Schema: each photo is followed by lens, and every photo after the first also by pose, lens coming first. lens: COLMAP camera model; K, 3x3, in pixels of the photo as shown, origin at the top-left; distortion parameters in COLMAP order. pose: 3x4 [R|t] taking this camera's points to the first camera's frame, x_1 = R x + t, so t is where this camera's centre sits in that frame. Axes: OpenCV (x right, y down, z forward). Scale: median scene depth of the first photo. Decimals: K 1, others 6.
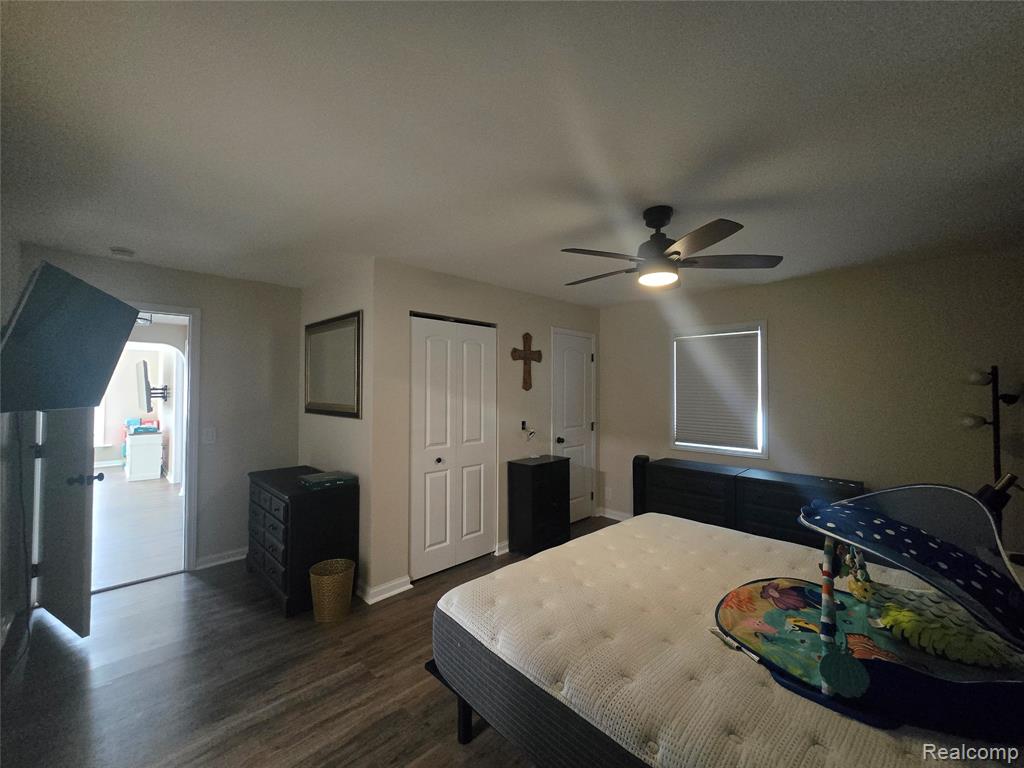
lens RADIAL K [[418.6, 0, 512.4], [0, 418.6, 384.9], [0, 0, 1]] dist [-0.001652, -0.000536]
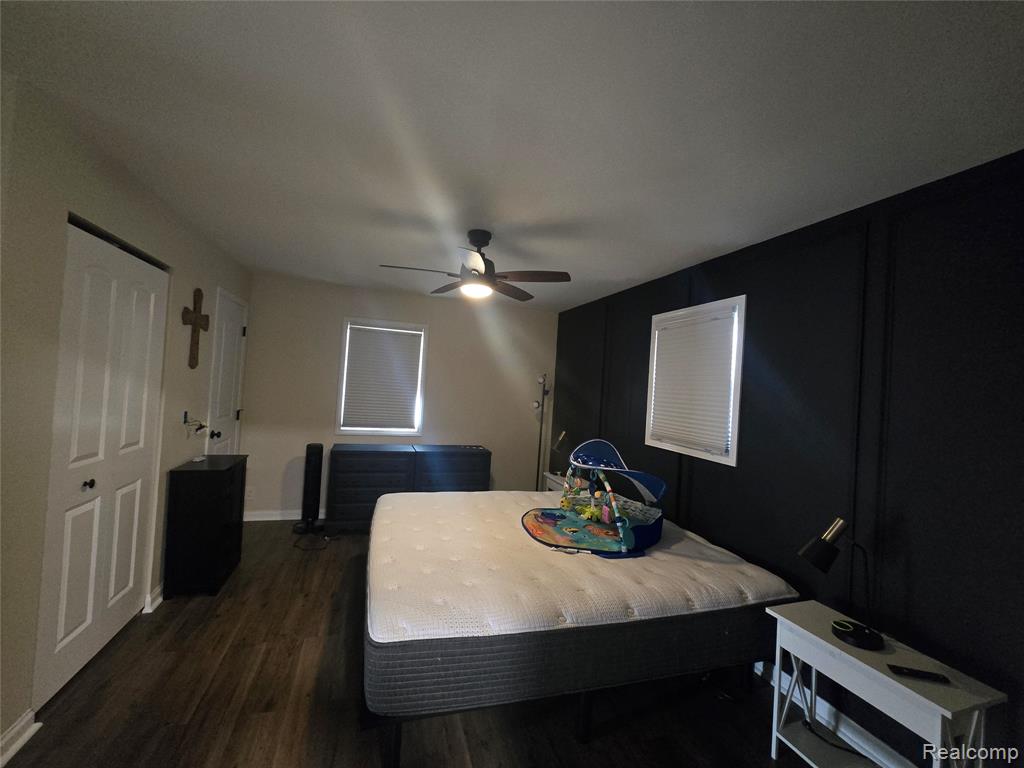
lens RADIAL K [[418.6, 0, 509.5], [0, 418.6, 384.7], [0, 0, 1]] dist [-0.001652, -0.000536]
pose [[0.453939, 0.026806, 0.890630, -0.429184], [-0.065915, 0.997819, 0.003564, 0.003373], [-0.888591, -0.060324, 0.454716, 0.231281]]
